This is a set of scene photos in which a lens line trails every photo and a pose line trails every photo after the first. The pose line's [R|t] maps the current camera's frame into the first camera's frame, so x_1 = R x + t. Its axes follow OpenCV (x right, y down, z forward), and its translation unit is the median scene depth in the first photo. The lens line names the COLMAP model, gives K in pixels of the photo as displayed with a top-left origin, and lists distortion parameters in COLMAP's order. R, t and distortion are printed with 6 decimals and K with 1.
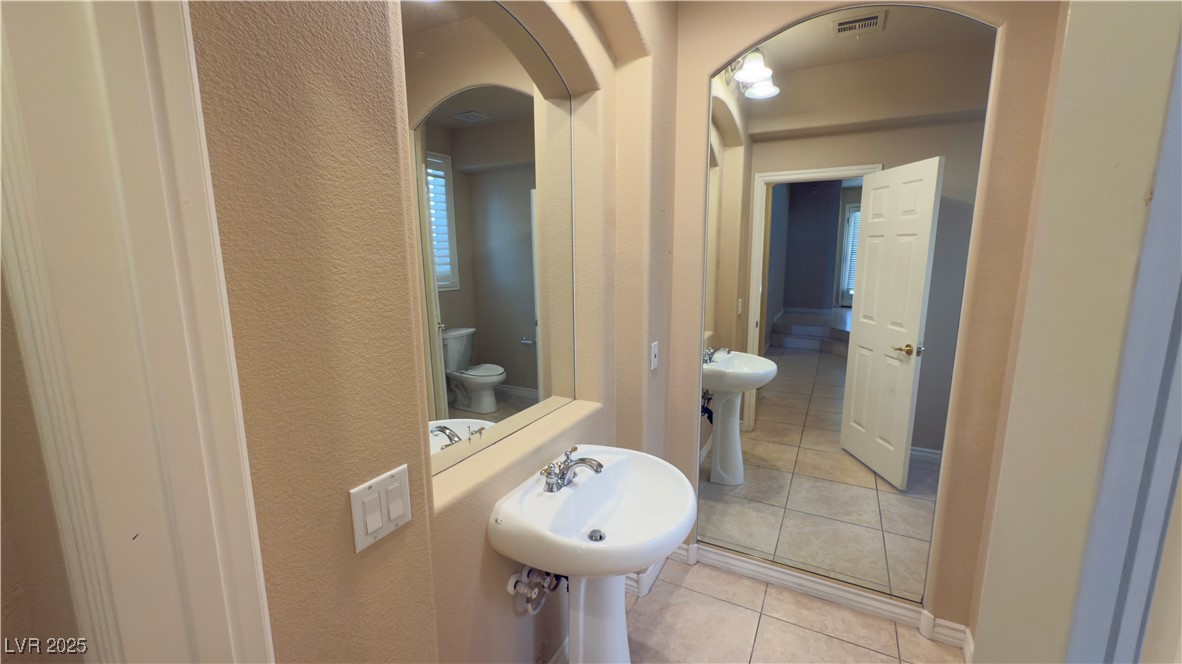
lens RADIAL K [[474.5, 0, 591.0], [0, 474.5, 332.0], [0, 0, 1]] dist [0.000366, 0.000059]
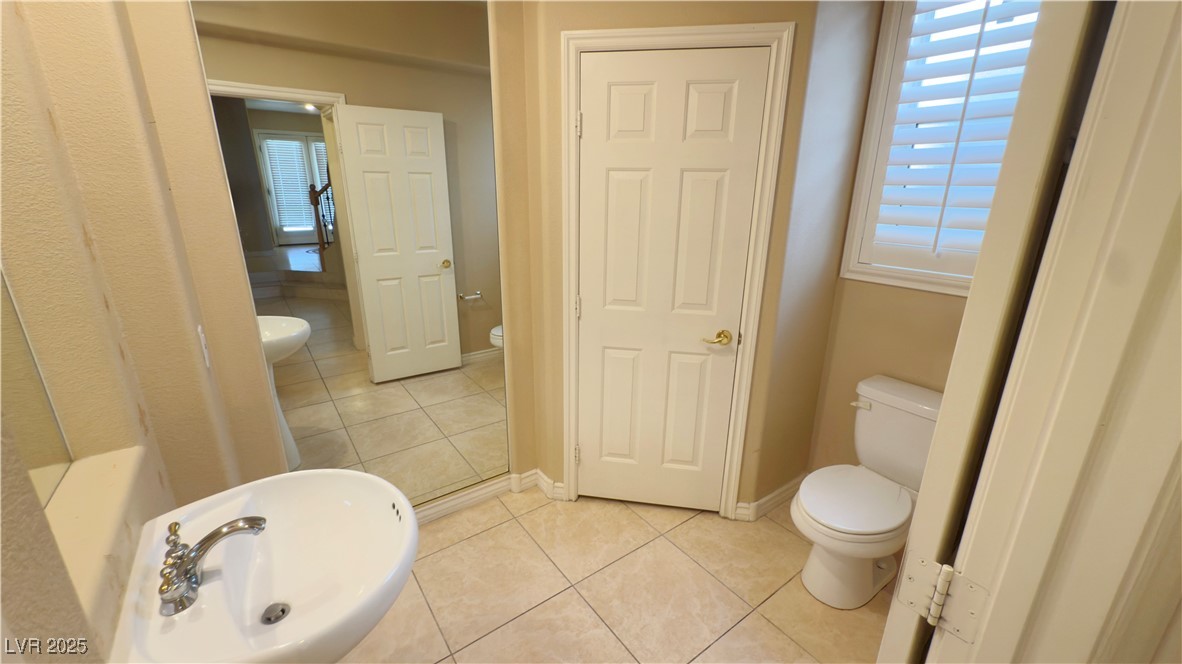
lens RADIAL K [[474.5, 0, 591.0], [0, 474.5, 332.0], [0, 0, 1]] dist [0.000366, 0.000059]
pose [[0.430962, -0.257535, 0.864840, -0.209892], [0.137907, 0.965948, 0.218922, -0.042304], [-0.891770, 0.024920, 0.451803, 0.194363]]
